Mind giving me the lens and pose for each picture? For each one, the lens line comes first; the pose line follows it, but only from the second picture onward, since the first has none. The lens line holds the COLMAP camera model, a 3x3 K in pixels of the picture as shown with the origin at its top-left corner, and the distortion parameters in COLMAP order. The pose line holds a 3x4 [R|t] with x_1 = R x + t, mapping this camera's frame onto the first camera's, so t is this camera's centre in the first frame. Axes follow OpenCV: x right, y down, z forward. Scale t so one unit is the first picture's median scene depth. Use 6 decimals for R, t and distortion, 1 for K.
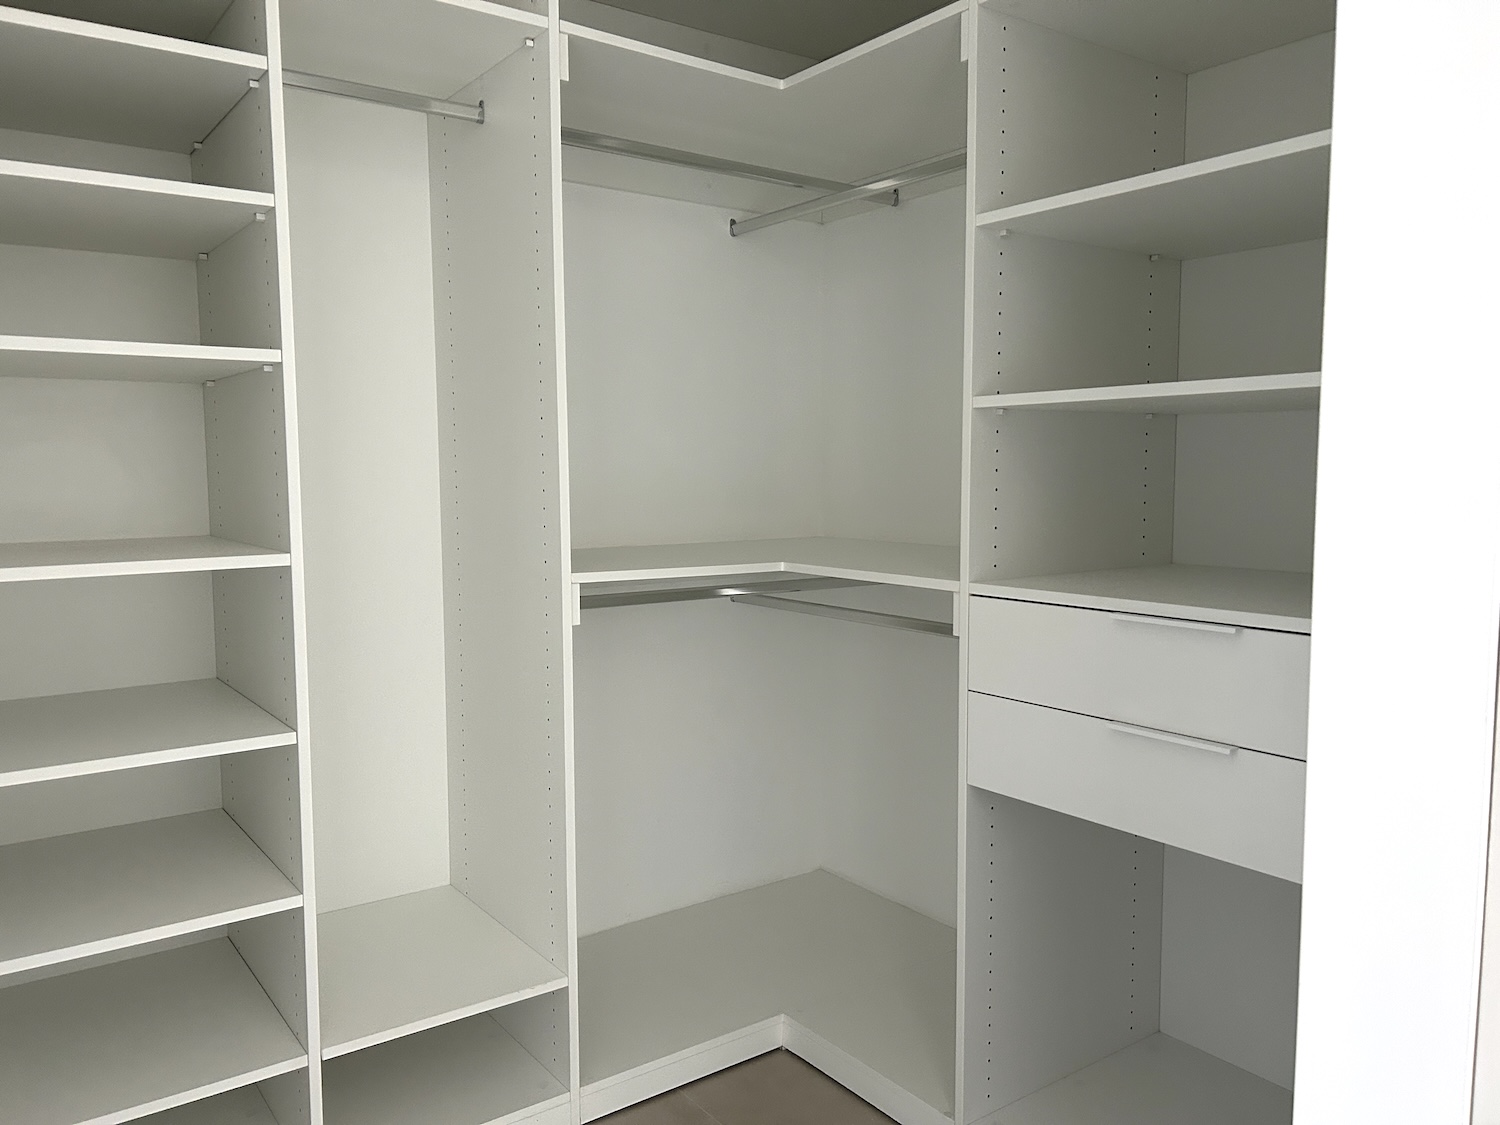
lens RADIAL K [[1137.0, 0, 748.0], [0, 1137.0, 571.9], [0, 0, 1]] dist [0.063853, -0.078656]
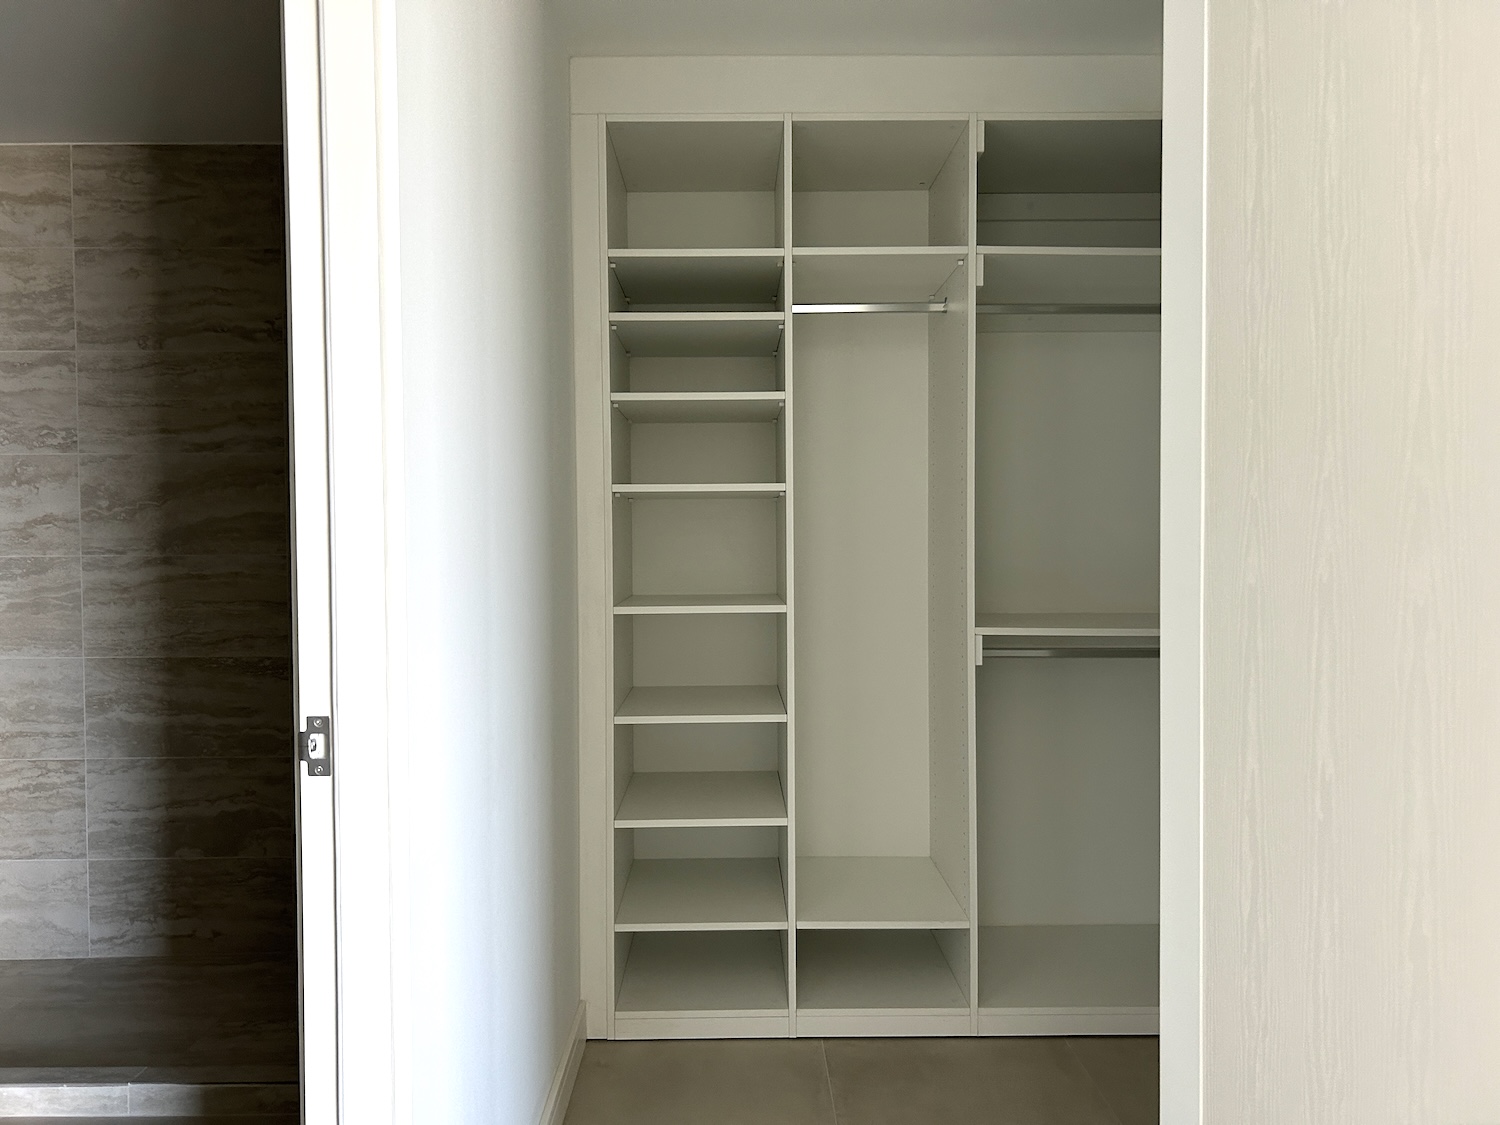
lens RADIAL K [[1137.0, 0, 748.0], [0, 1137.0, 571.9], [0, 0, 1]] dist [0.063853, -0.078656]
pose [[0.807868, 0.015258, -0.589166, 0.460255], [-0.050230, 0.997810, -0.043034, 0.007956], [0.587219, 0.064359, 0.806866, -0.310811]]
